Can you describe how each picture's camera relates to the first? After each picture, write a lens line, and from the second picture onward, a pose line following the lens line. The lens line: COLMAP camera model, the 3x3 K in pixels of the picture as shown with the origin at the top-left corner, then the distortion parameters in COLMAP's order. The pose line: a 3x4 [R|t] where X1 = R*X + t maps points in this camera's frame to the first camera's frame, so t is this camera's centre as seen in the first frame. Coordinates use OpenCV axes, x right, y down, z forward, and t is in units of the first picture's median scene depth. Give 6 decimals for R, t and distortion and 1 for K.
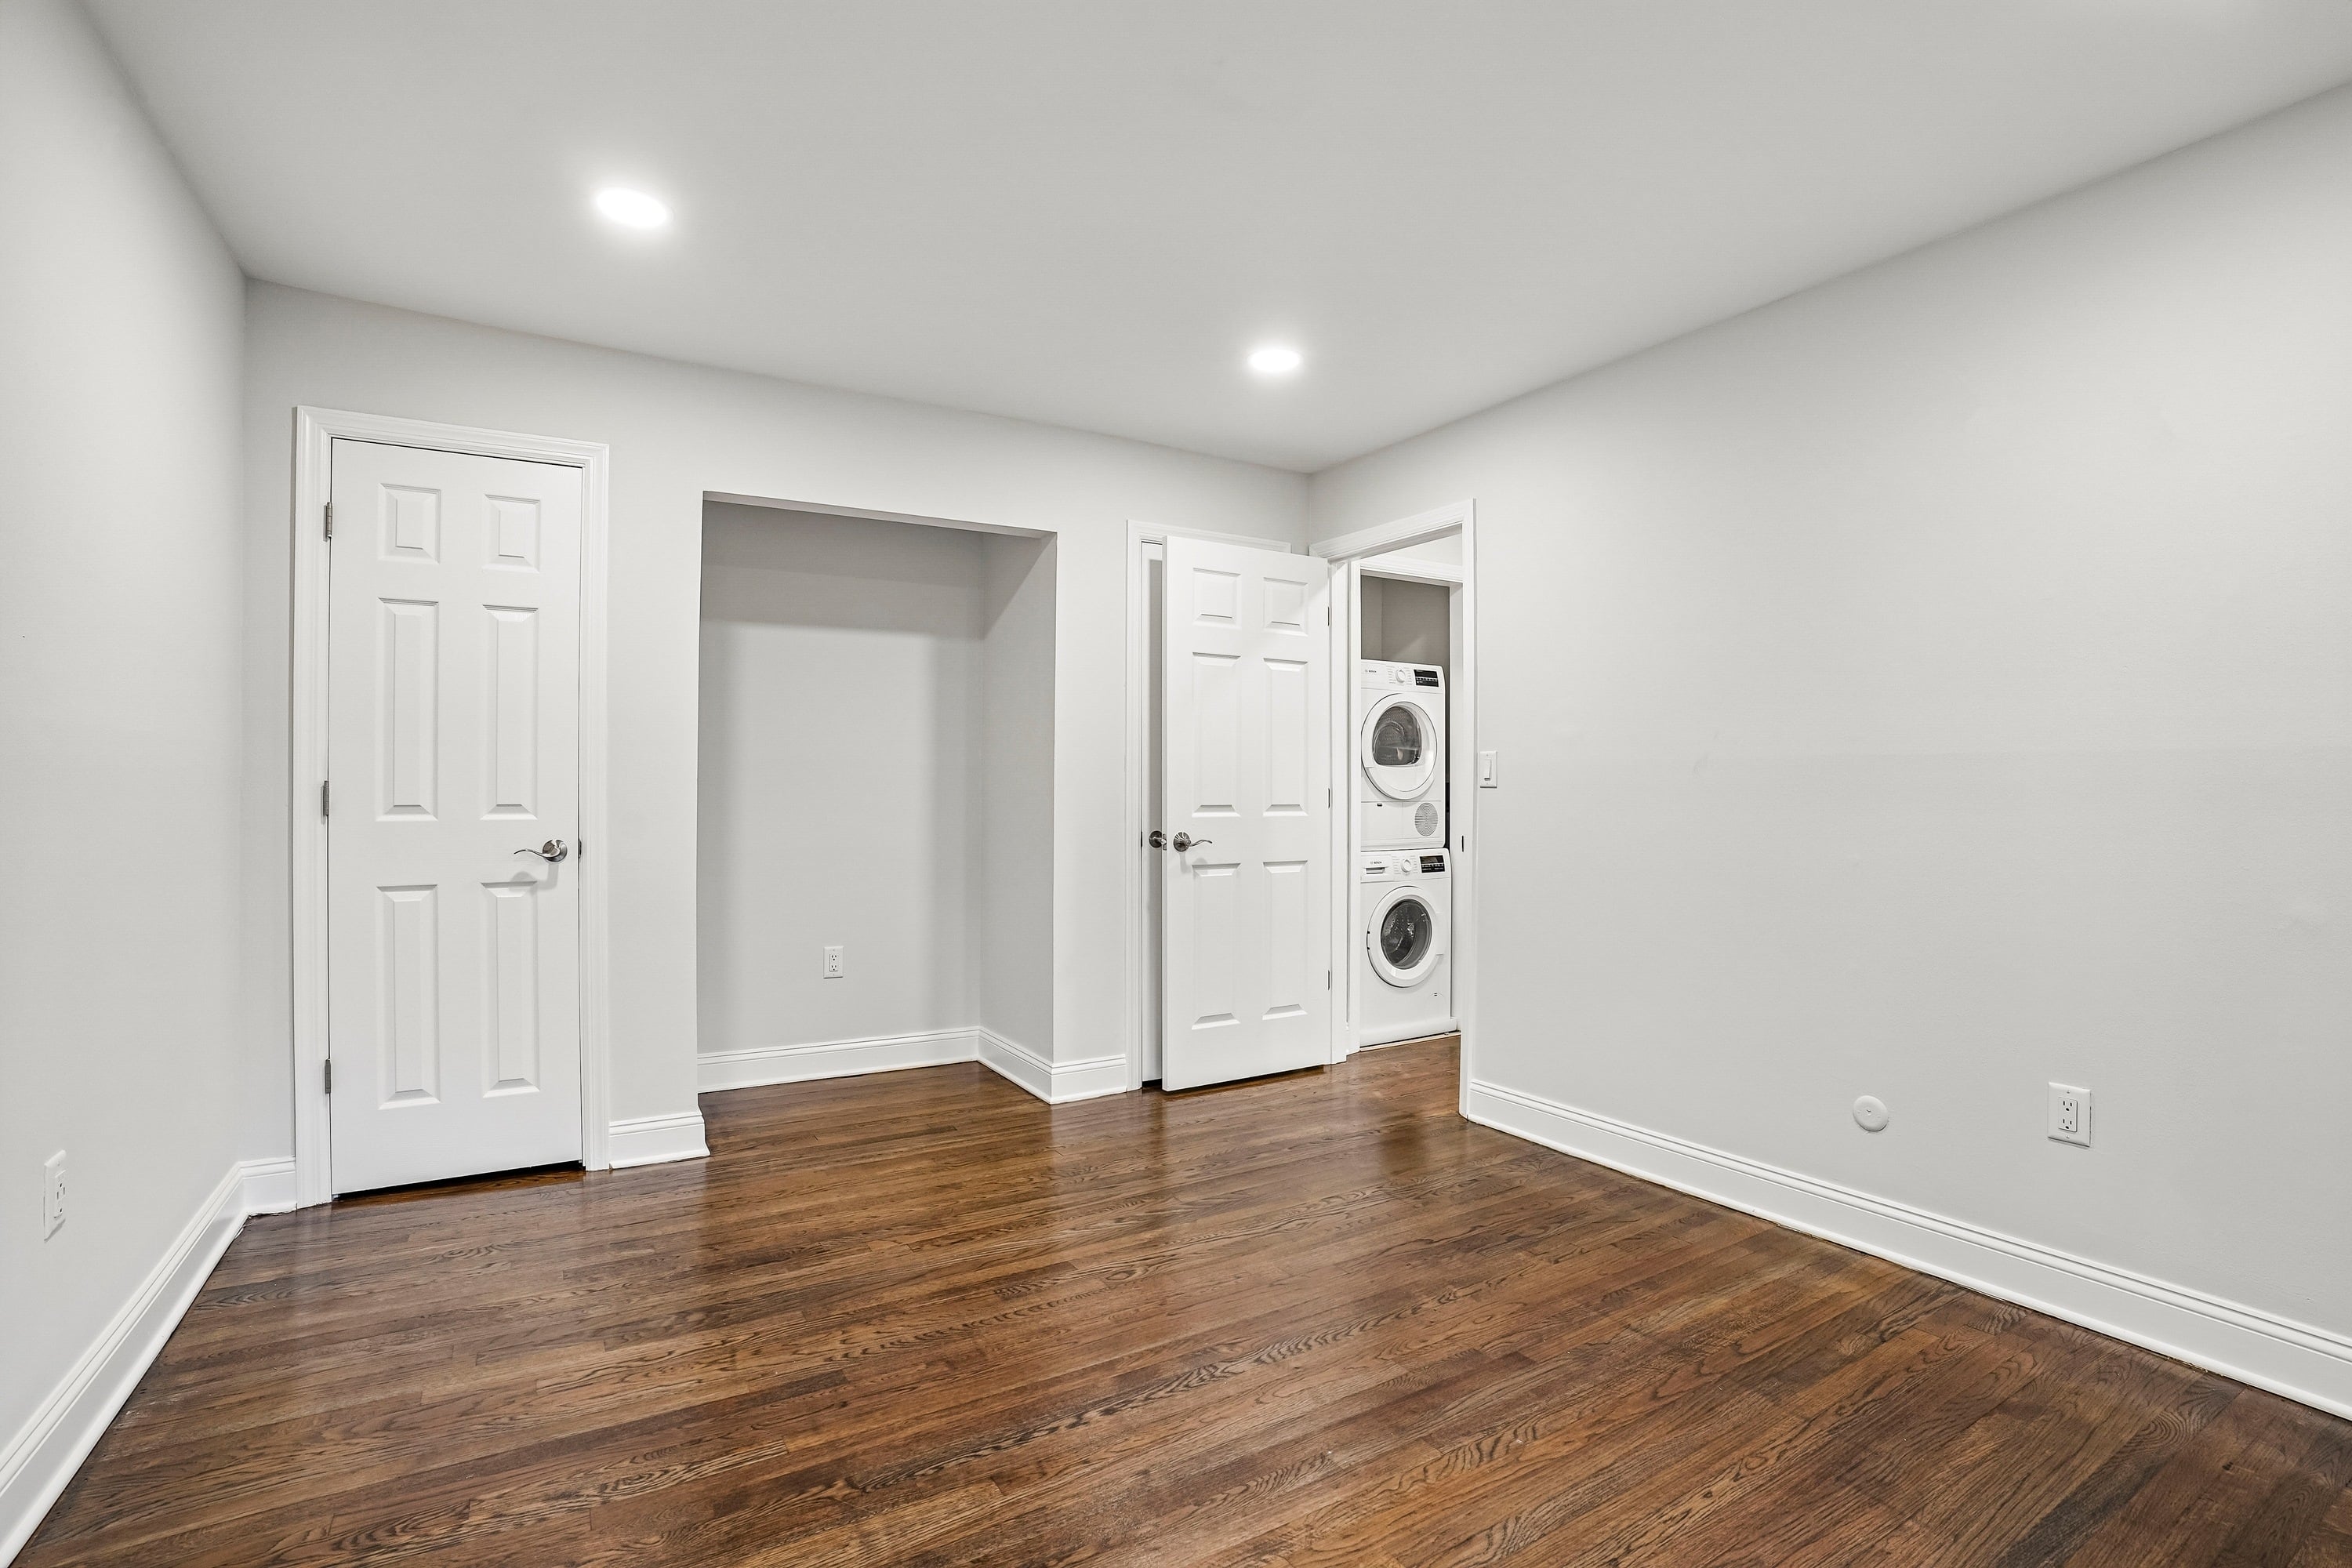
lens RADIAL K [[1087.6, 0, 1174.8], [0, 1087.6, 771.7], [0, 0, 1]] dist [-0.084204, 0.031472]
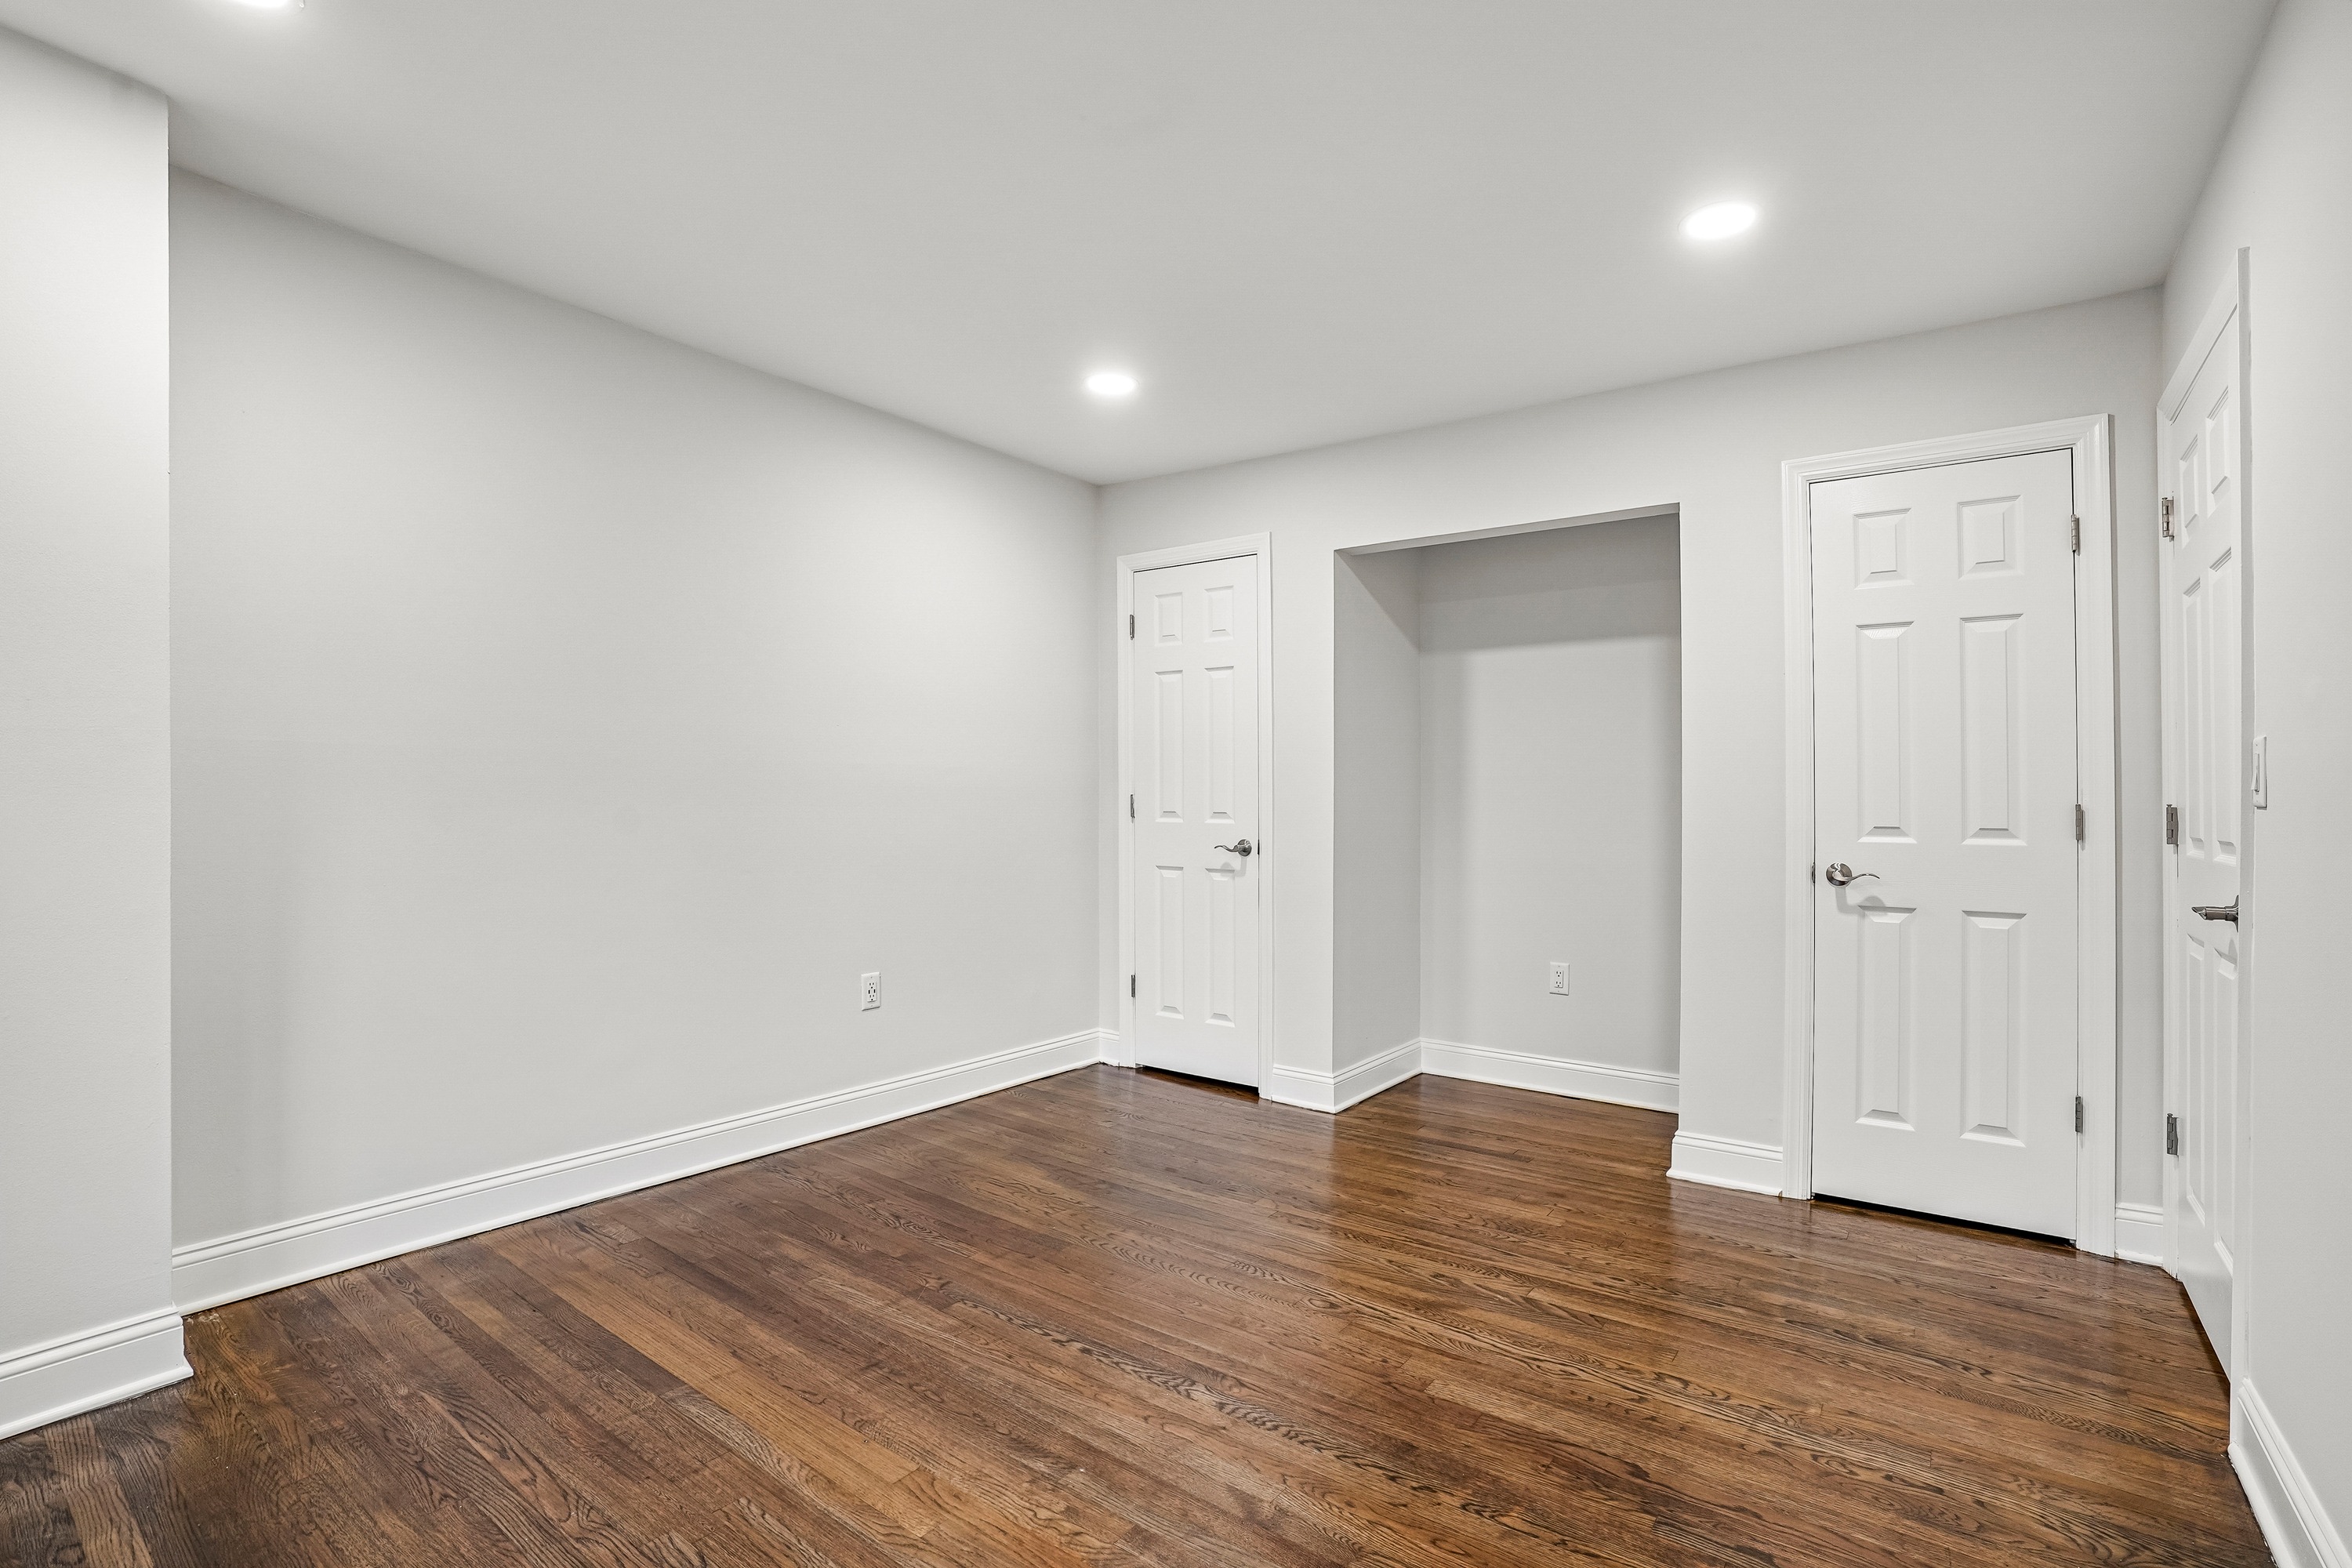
lens RADIAL K [[1087.6, 0, 1174.8], [0, 1087.6, 771.7], [0, 0, 1]] dist [-0.084204, 0.031472]
pose [[0.356649, -0.030251, -0.933749, 0.621972], [0.008875, 0.999540, -0.028992, 0.018058], [0.934196, 0.002053, 0.356754, 0.414868]]
